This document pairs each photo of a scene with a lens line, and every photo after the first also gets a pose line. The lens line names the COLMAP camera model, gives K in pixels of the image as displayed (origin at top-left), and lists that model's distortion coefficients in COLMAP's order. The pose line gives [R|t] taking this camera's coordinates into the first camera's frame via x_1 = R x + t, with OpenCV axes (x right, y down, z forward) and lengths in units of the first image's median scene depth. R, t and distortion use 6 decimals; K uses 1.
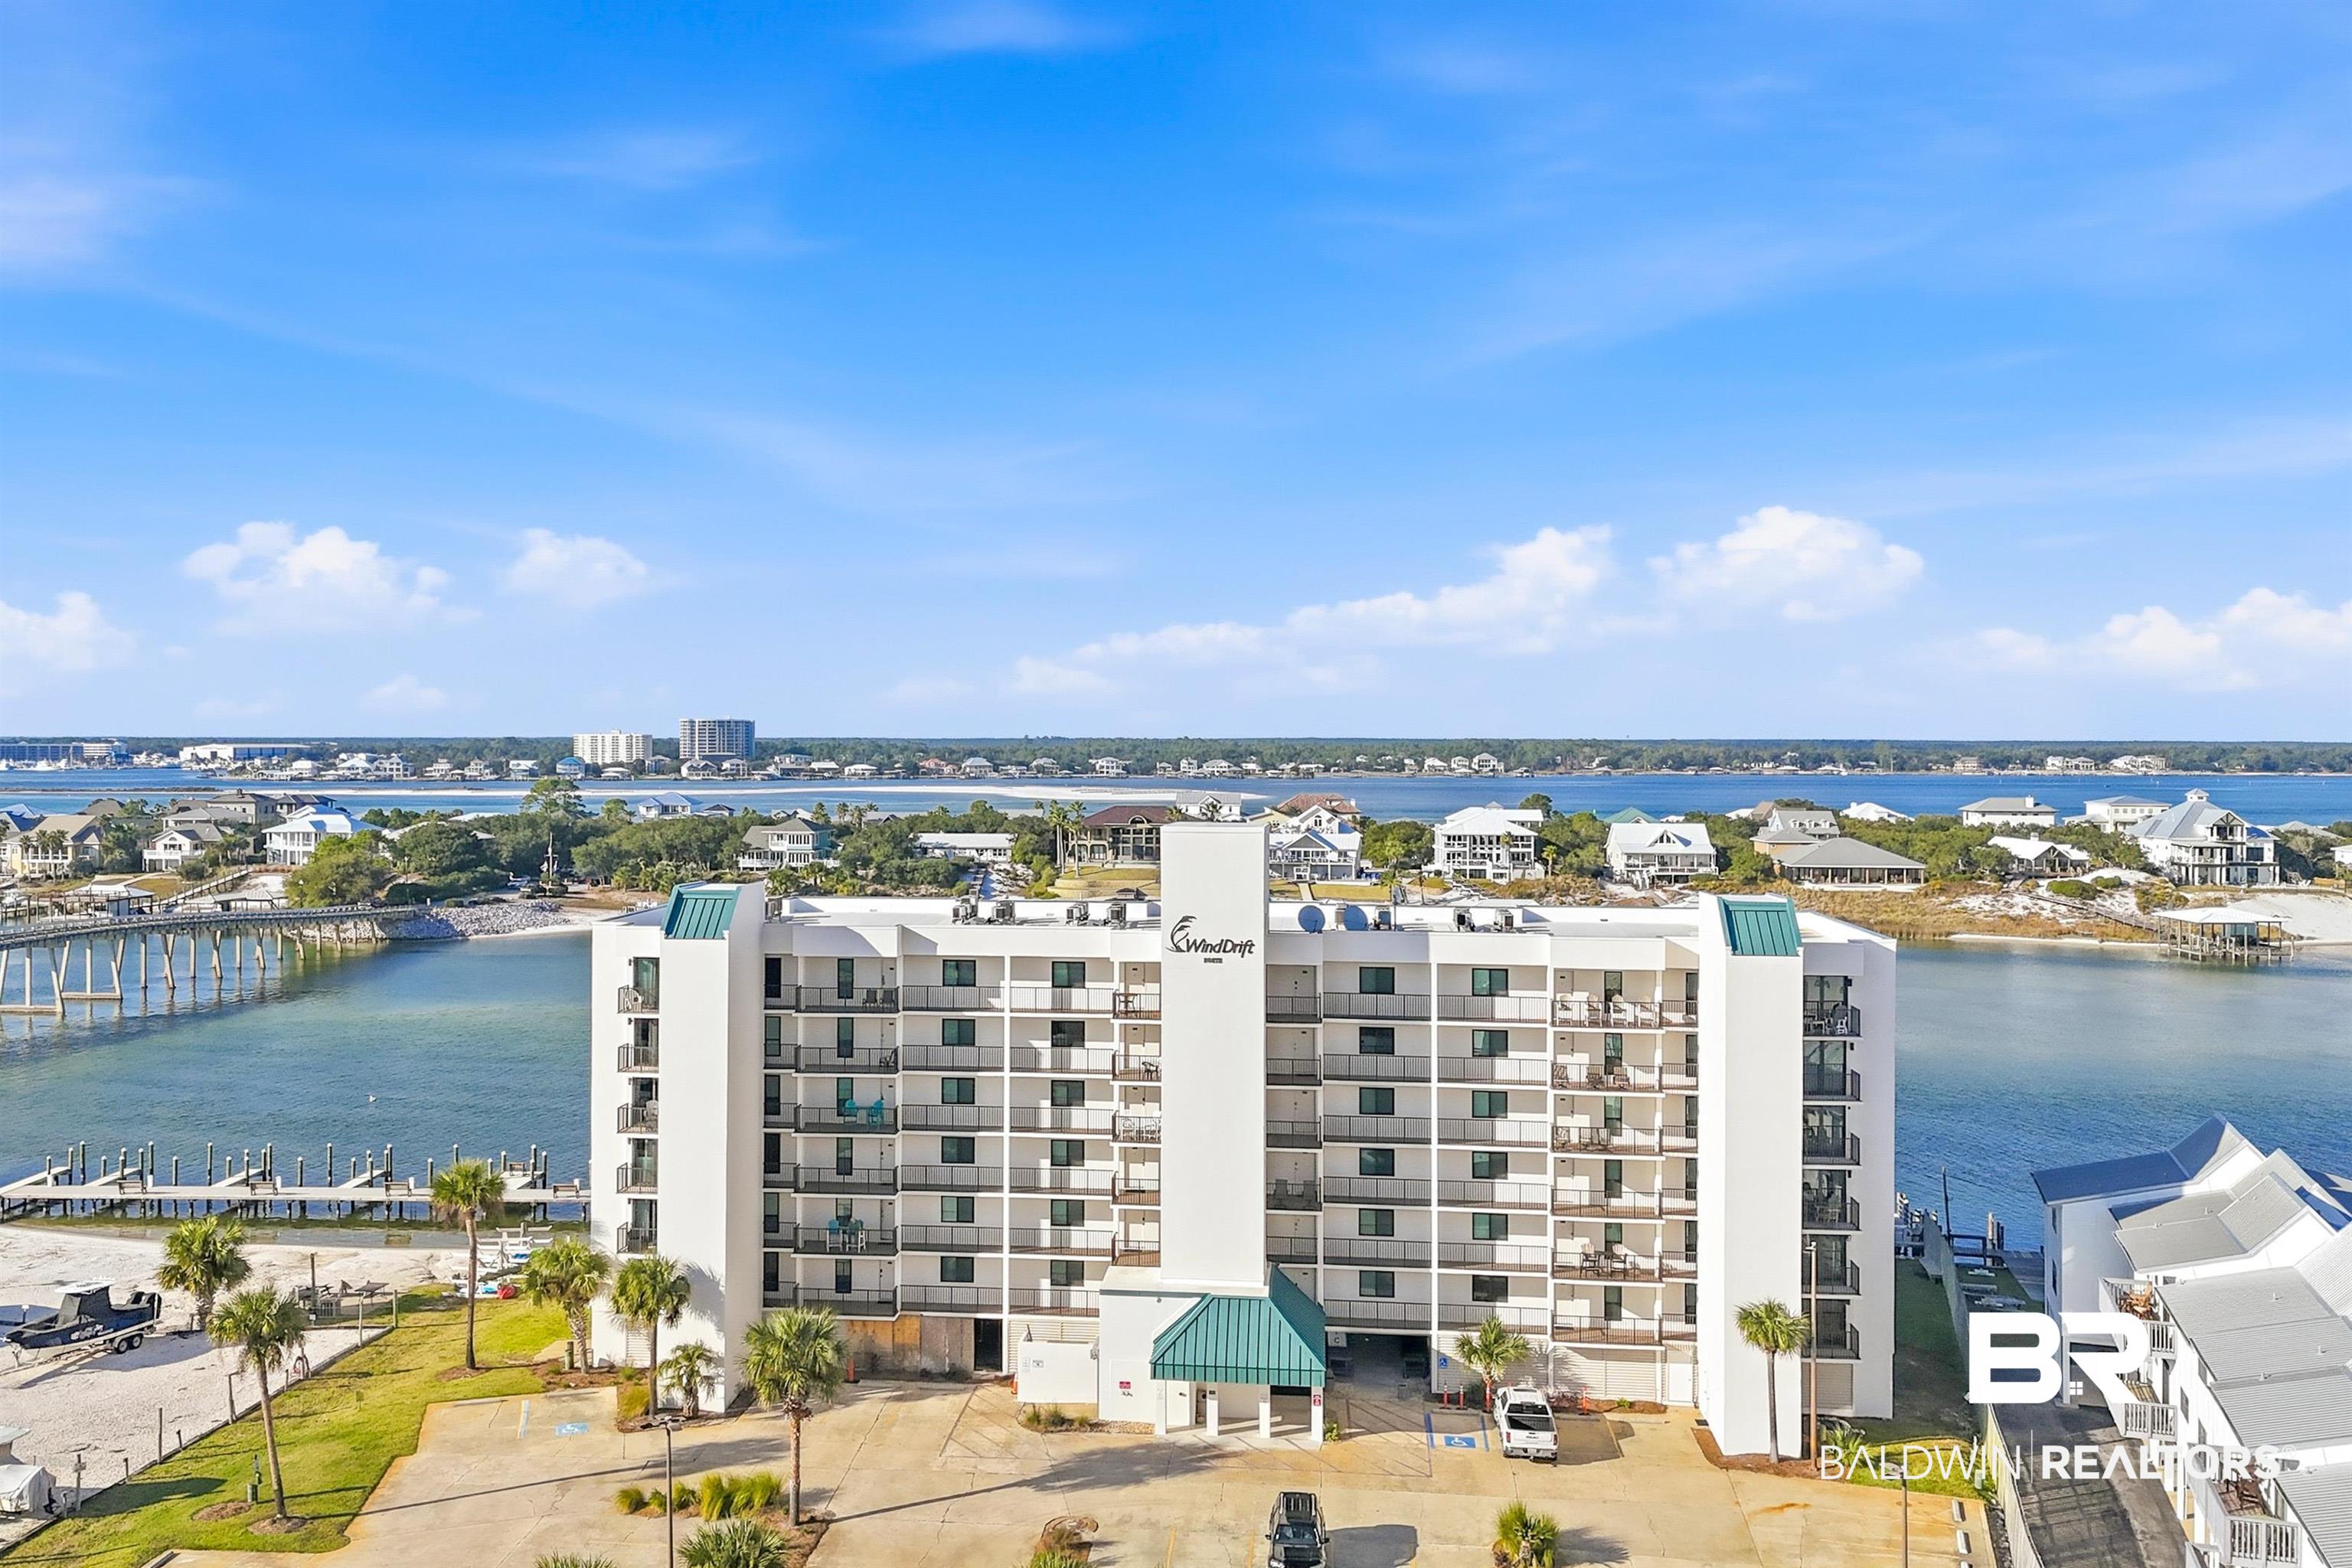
lens RADIAL K [[2024.1, 0, 1112.8], [0, 2024.1, 777.0], [0, 0, 1]] dist [0.089203, -0.104828]
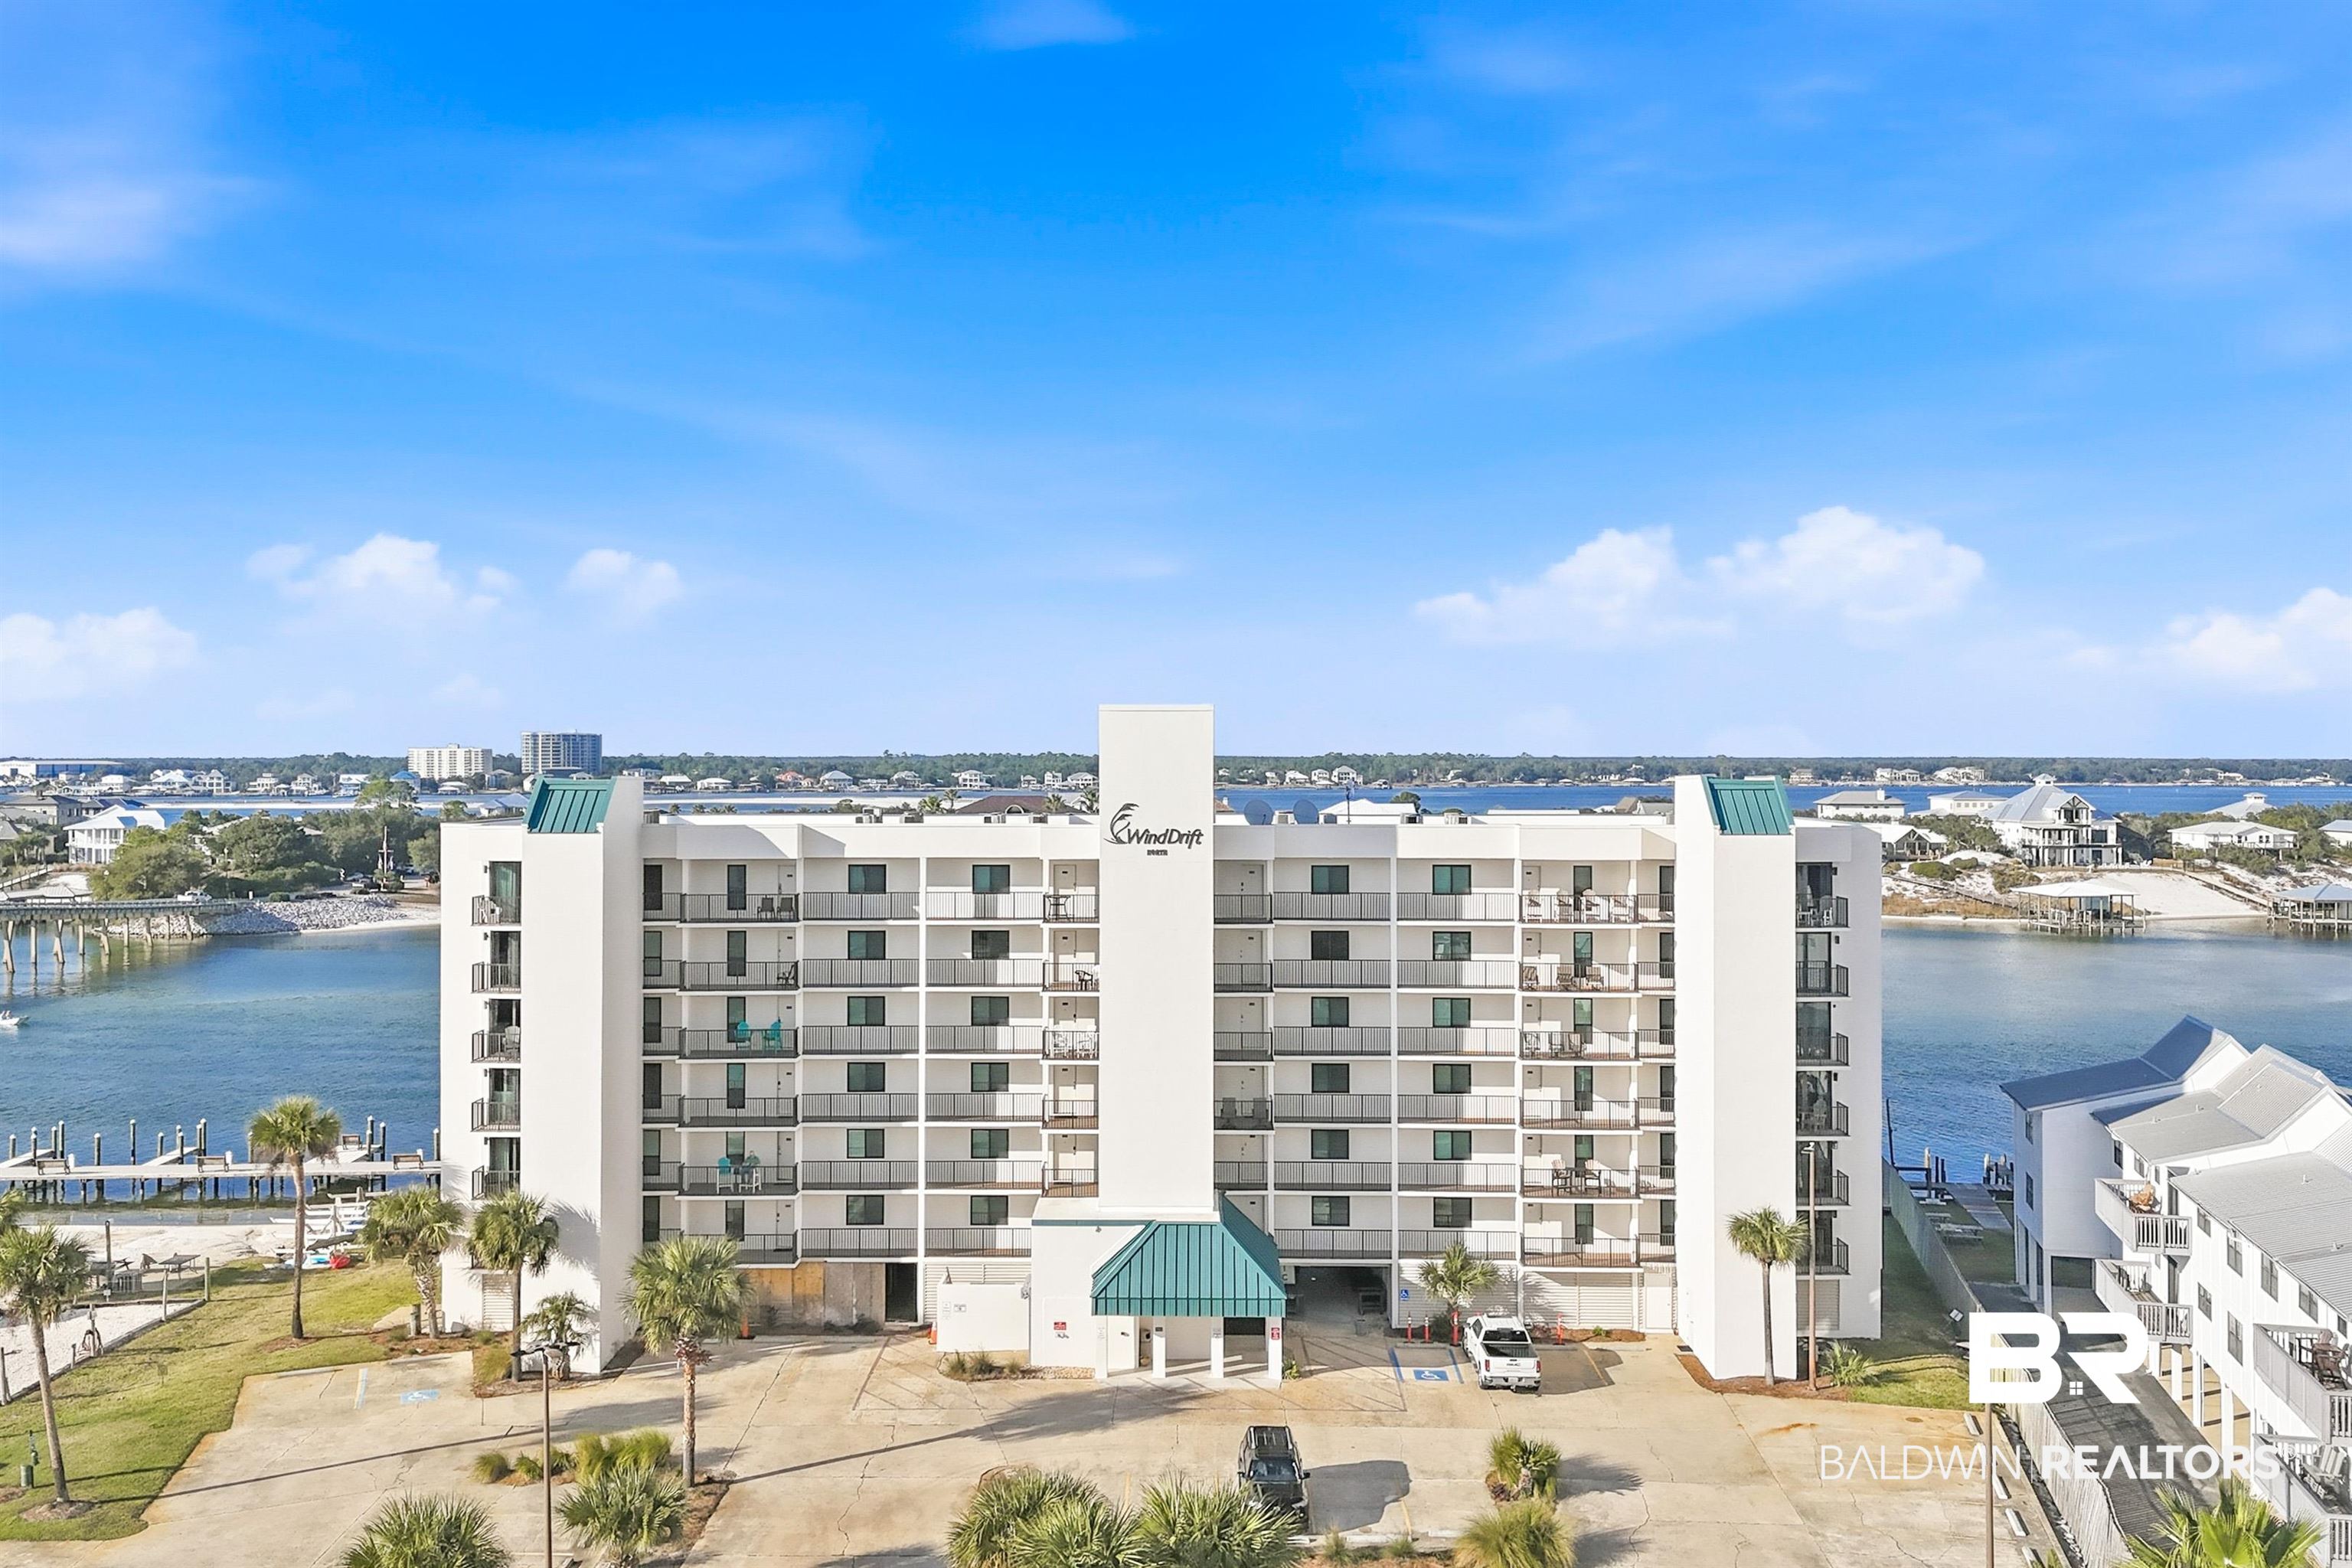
lens RADIAL K [[2024.1, 0, 1171.6], [0, 2024.1, 778.2], [0, 0, 1]] dist [0.089203, -0.104828]
pose [[0.995177, -0.003507, 0.098034, -0.030480], [0.004415, 0.999949, -0.009052, 0.062697], [-0.097998, 0.009441, 0.995142, 0.098950]]
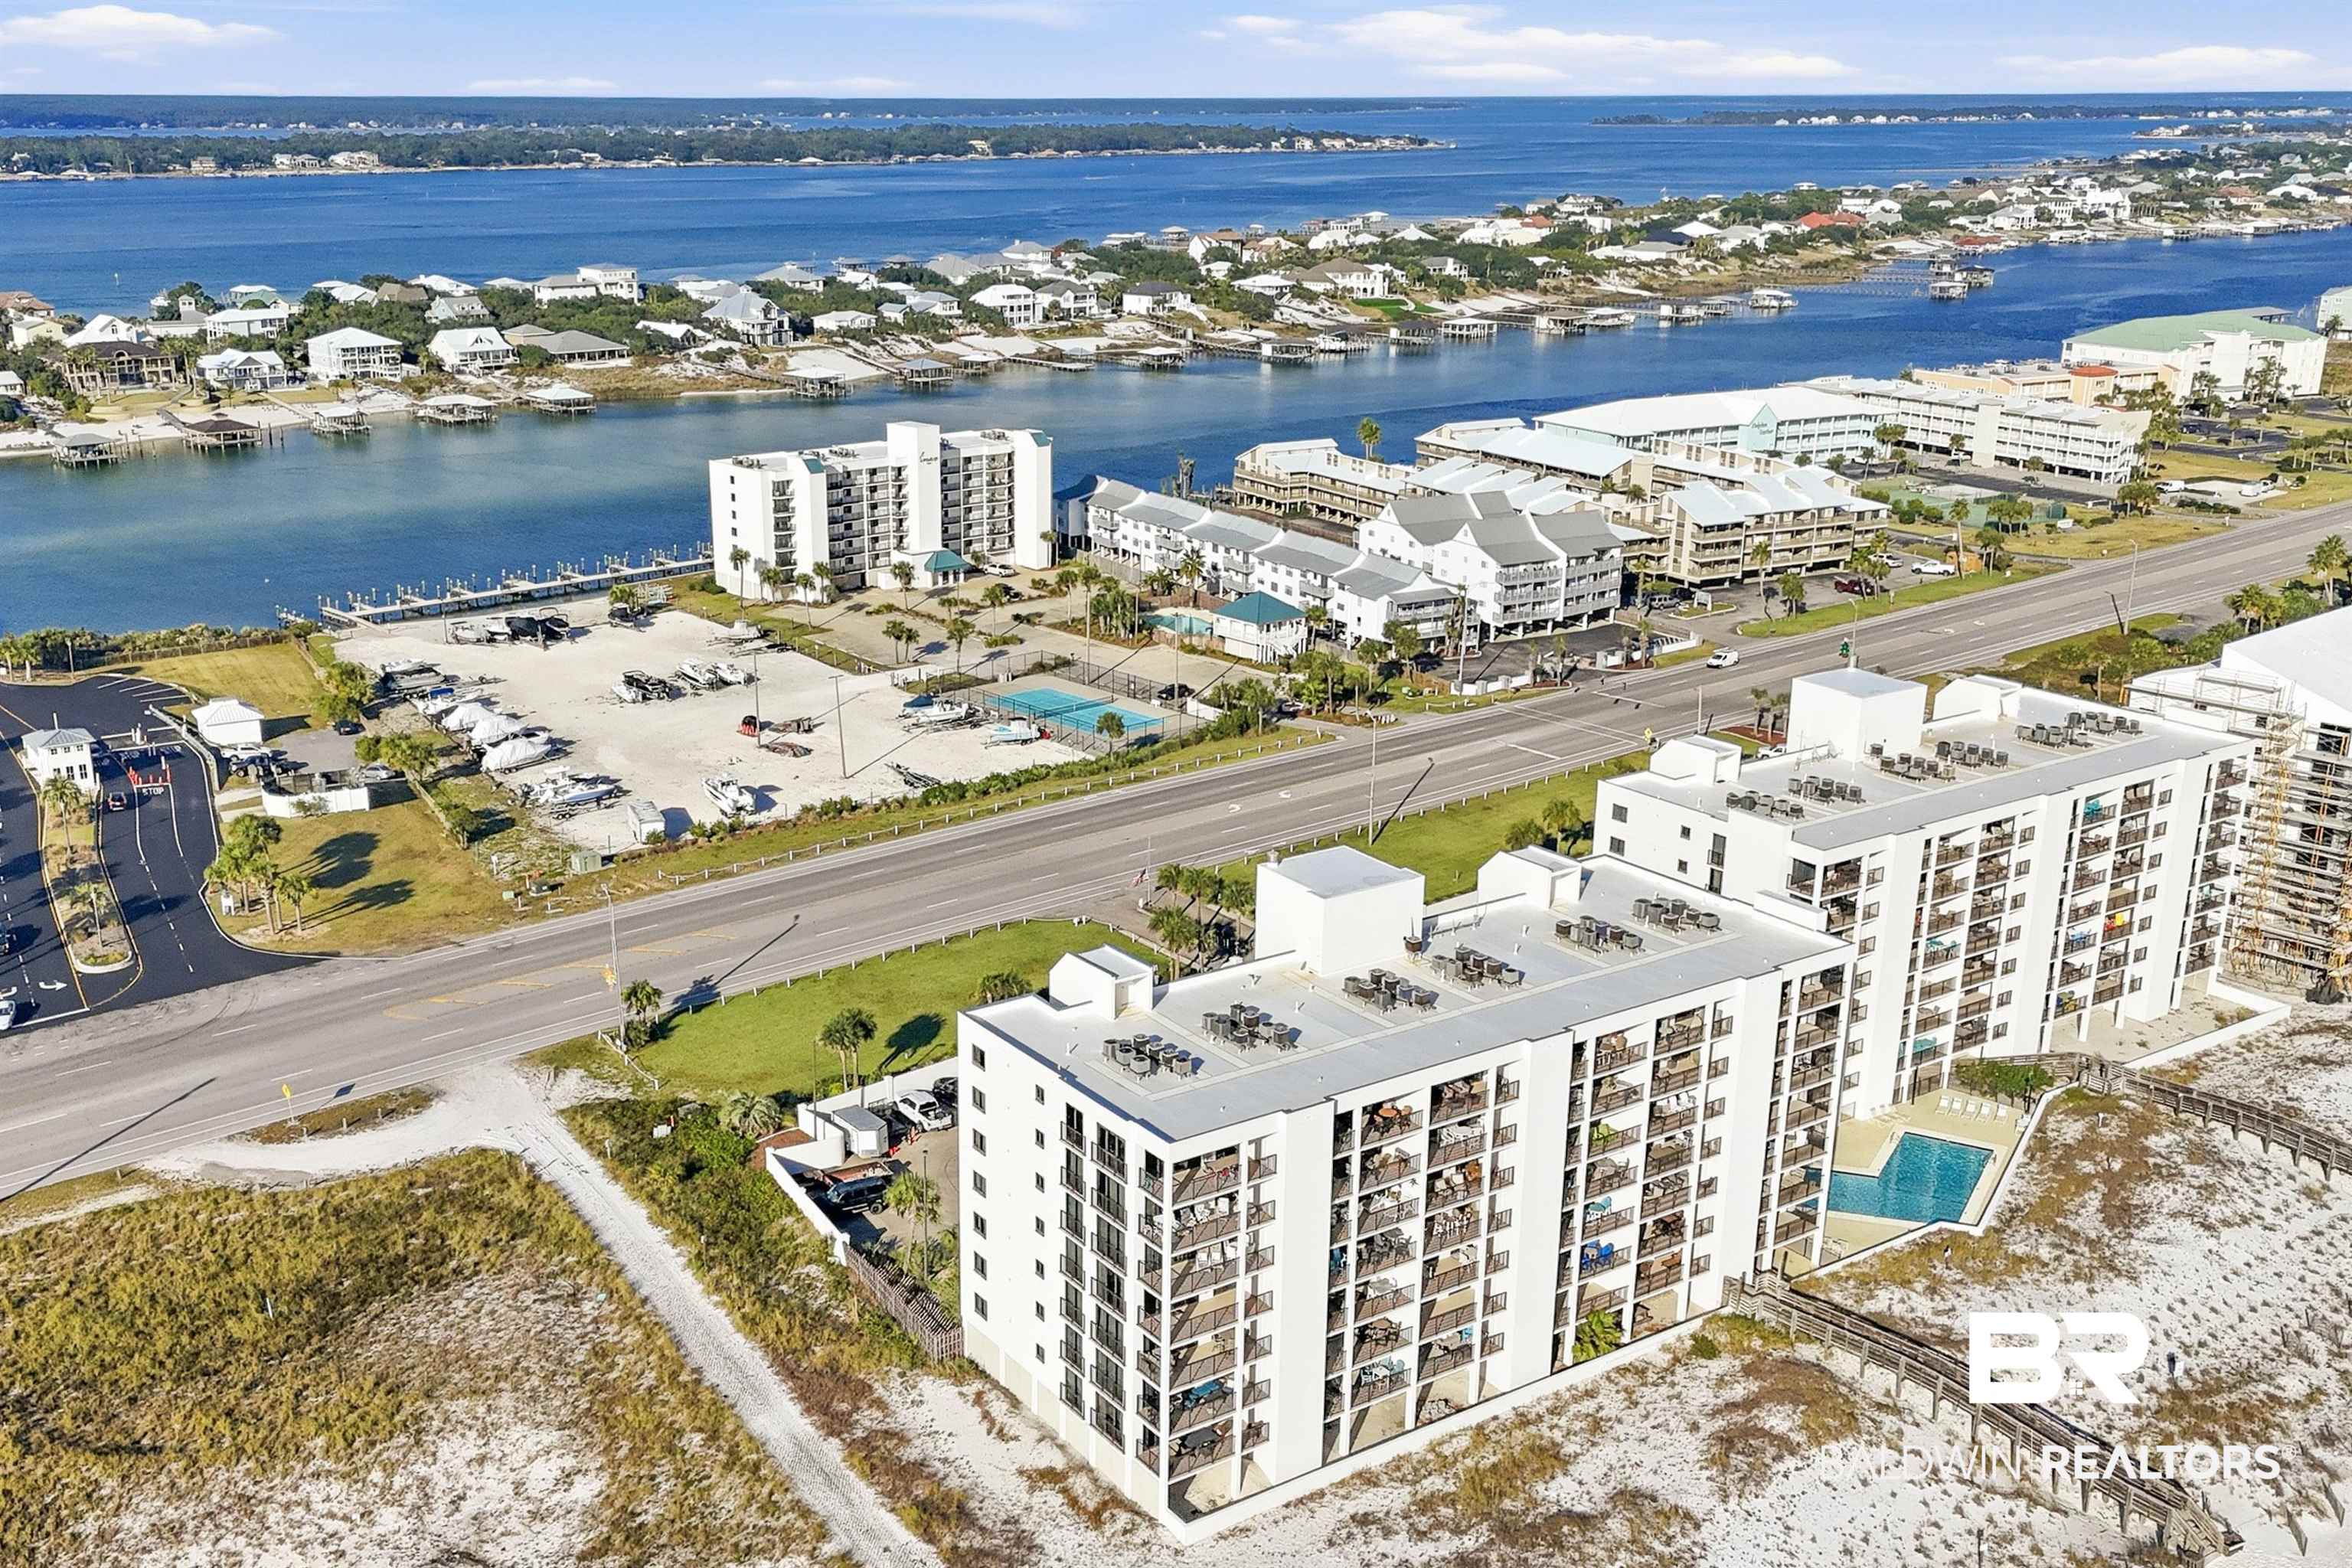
lens RADIAL K [[2210.8, 0, 1077.8], [0, 2210.8, 885.0], [0, 0, 1]] dist [0.045124, 0.000000]
pose [[0.687307, -0.244015, 0.684153, -2.591696], [0.013499, 0.946012, 0.323851, -0.462428], [-0.726241, -0.213350, 0.653495, -1.915770]]
